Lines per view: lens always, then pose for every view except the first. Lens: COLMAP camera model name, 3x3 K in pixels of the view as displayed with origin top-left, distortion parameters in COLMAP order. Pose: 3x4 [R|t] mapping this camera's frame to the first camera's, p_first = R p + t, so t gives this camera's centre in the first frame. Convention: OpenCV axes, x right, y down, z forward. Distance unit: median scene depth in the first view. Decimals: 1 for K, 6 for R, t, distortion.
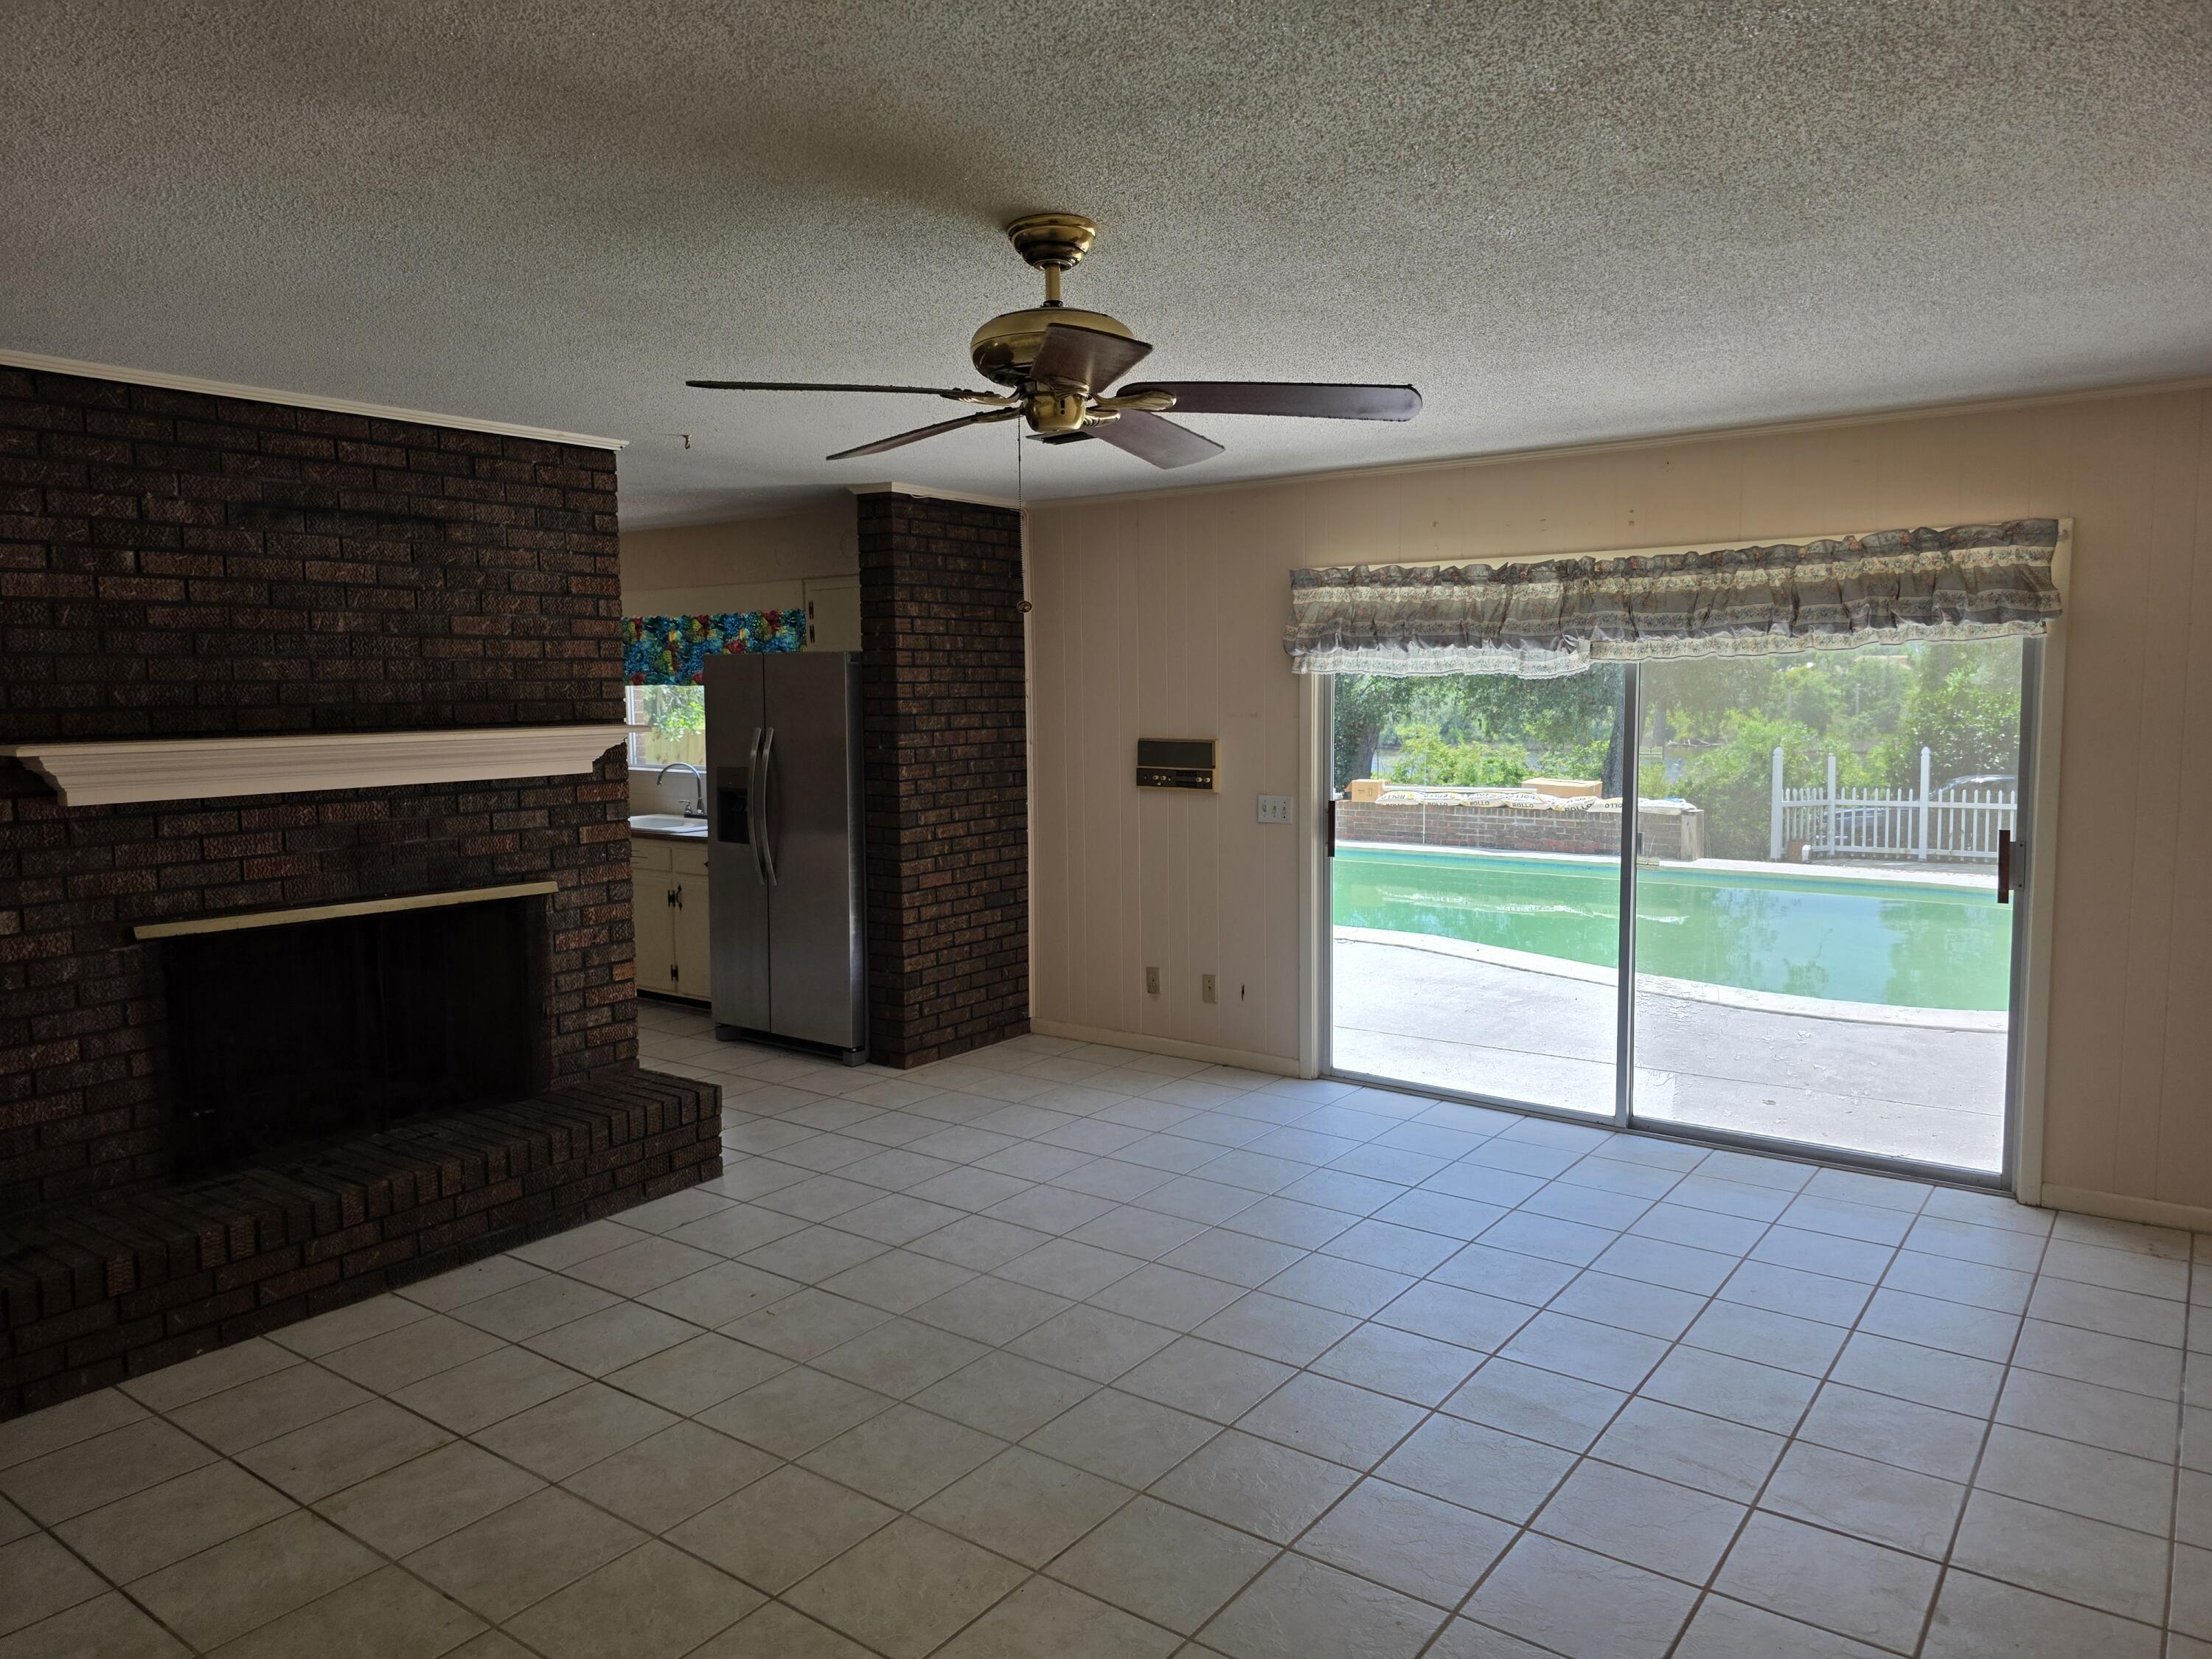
lens RADIAL K [[1495.6, 0, 1109.7], [0, 1495.6, 799.0], [0, 0, 1]] dist [0.062454, -0.048314]
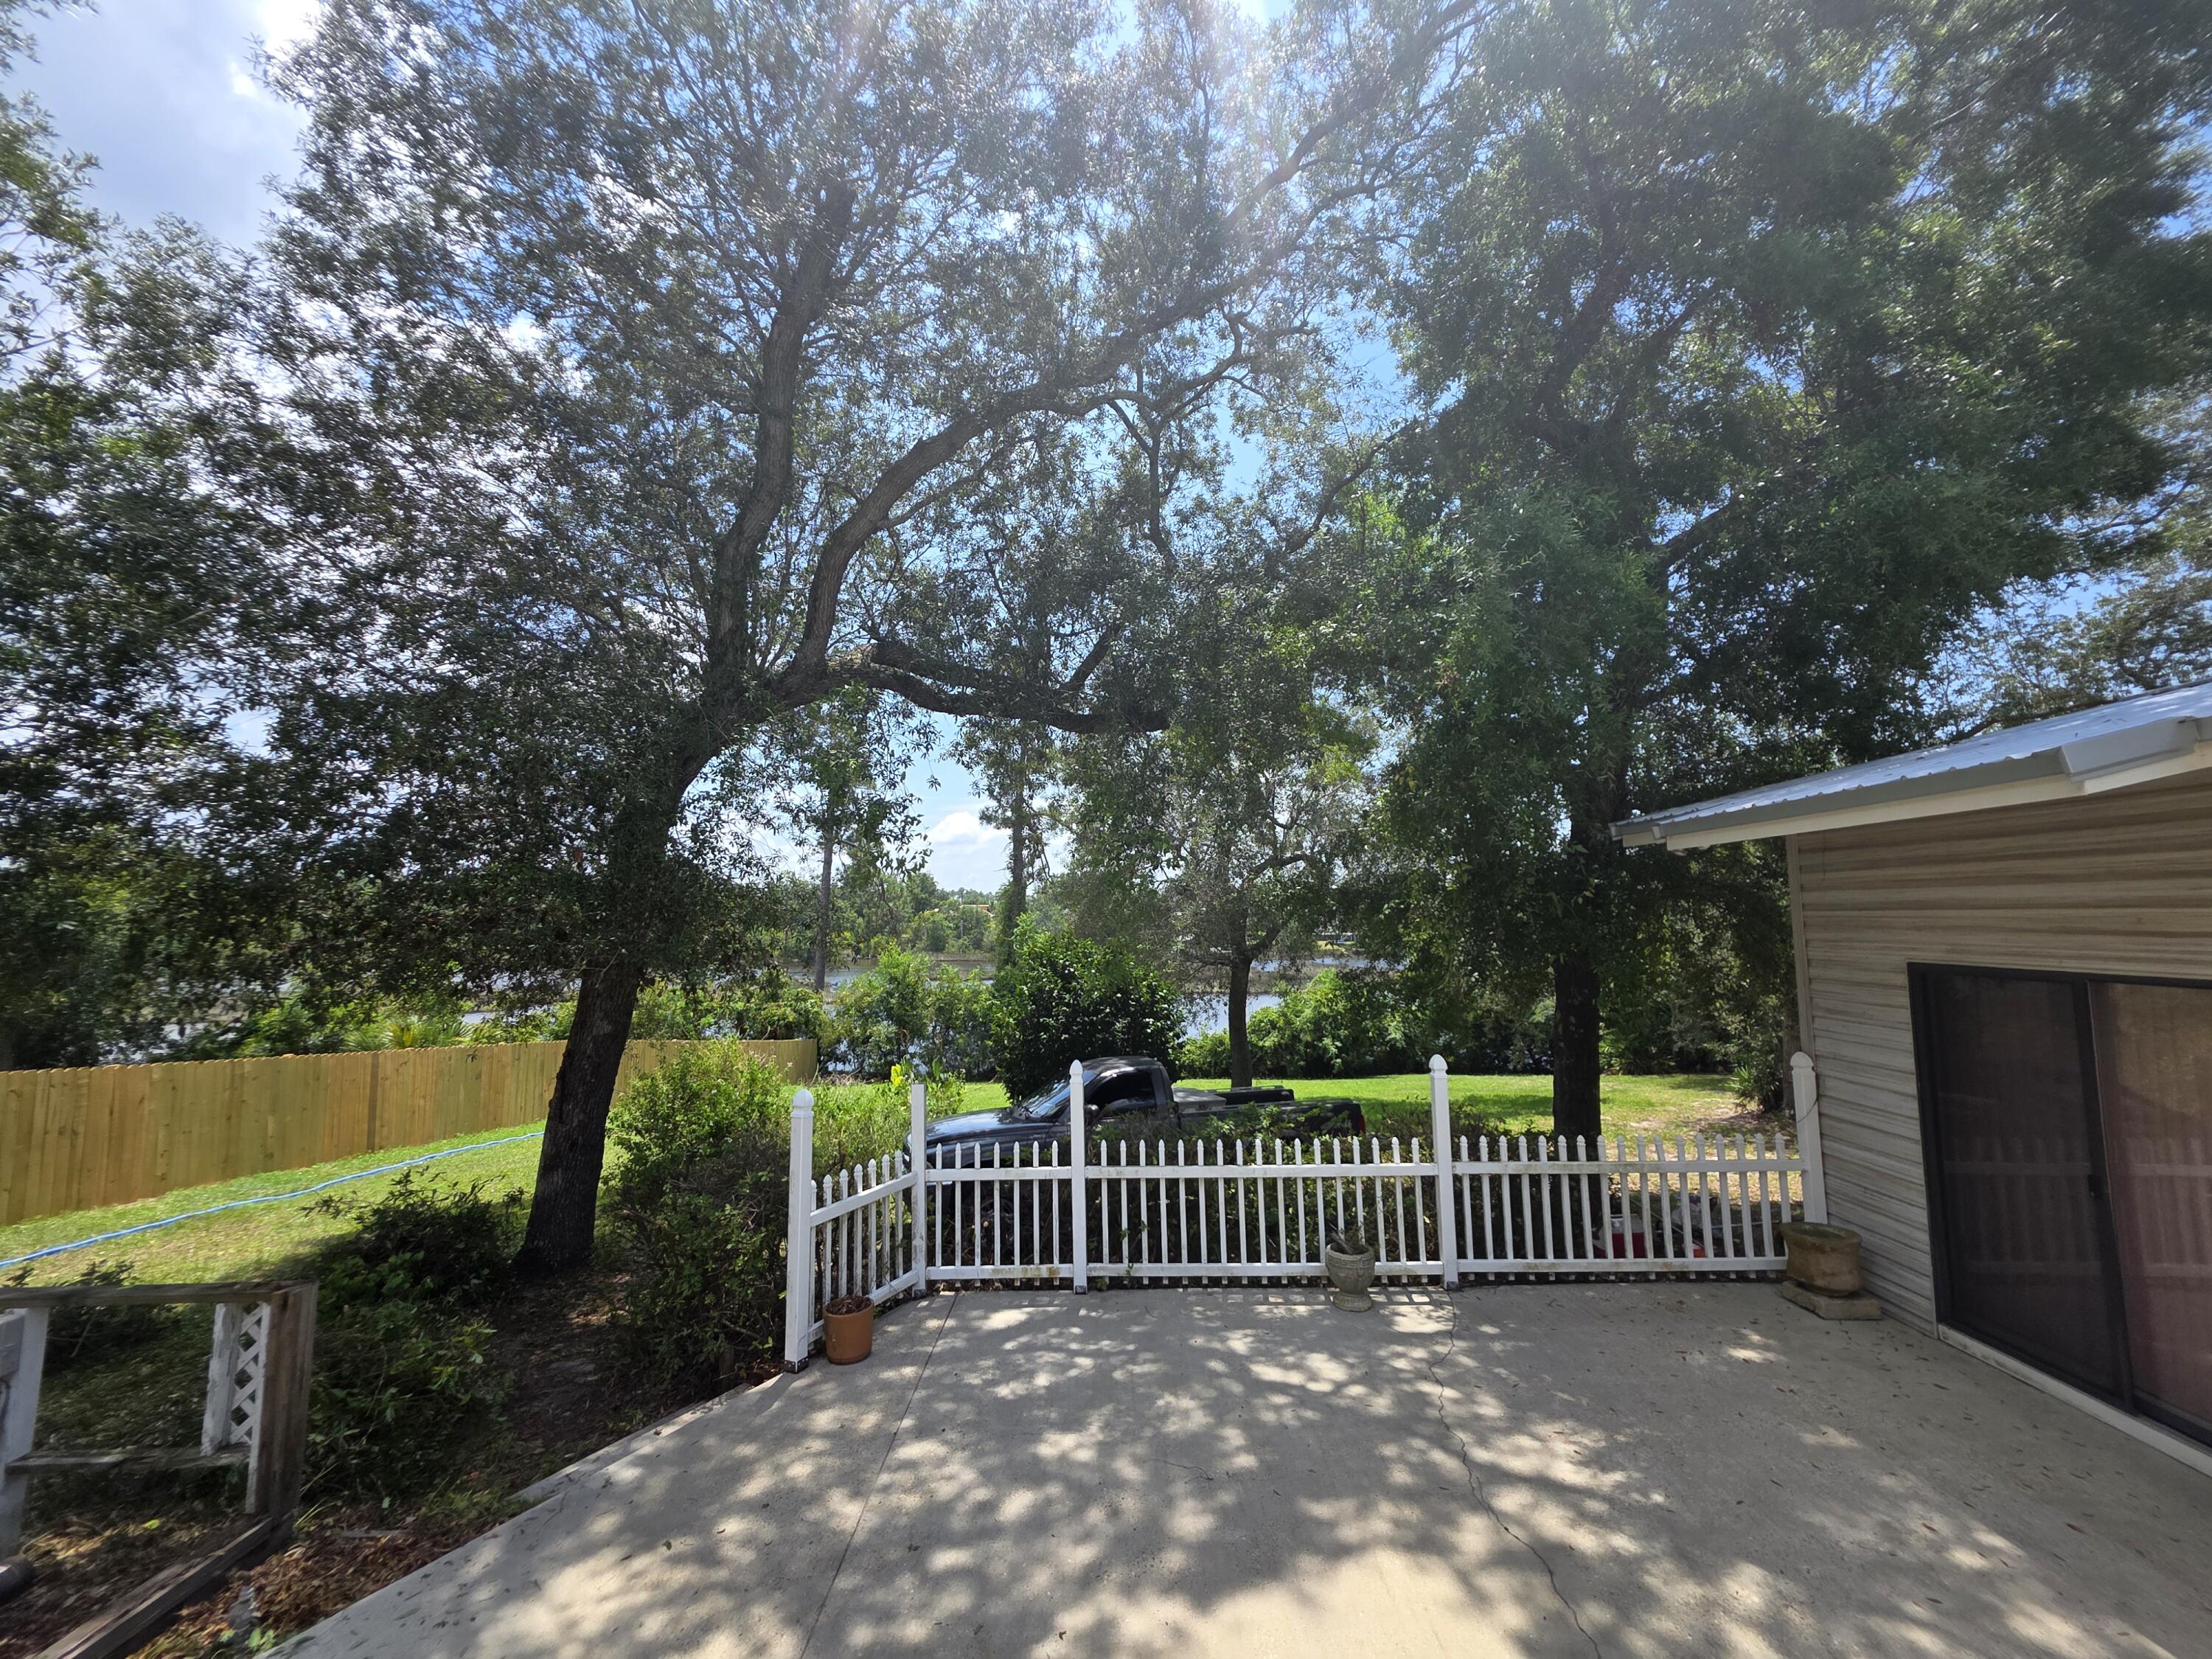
lens RADIAL K [[876.9, 0, 1108.1], [0, 876.9, 827.5], [0, 0, 1]] dist [0.003322, -0.000321]
pose [[0.812646, 0.060802, 0.579577, 0.360322], [0.044031, 0.985293, -0.165101, -0.064007], [-0.581092, 0.159688, 0.798018, 0.729206]]
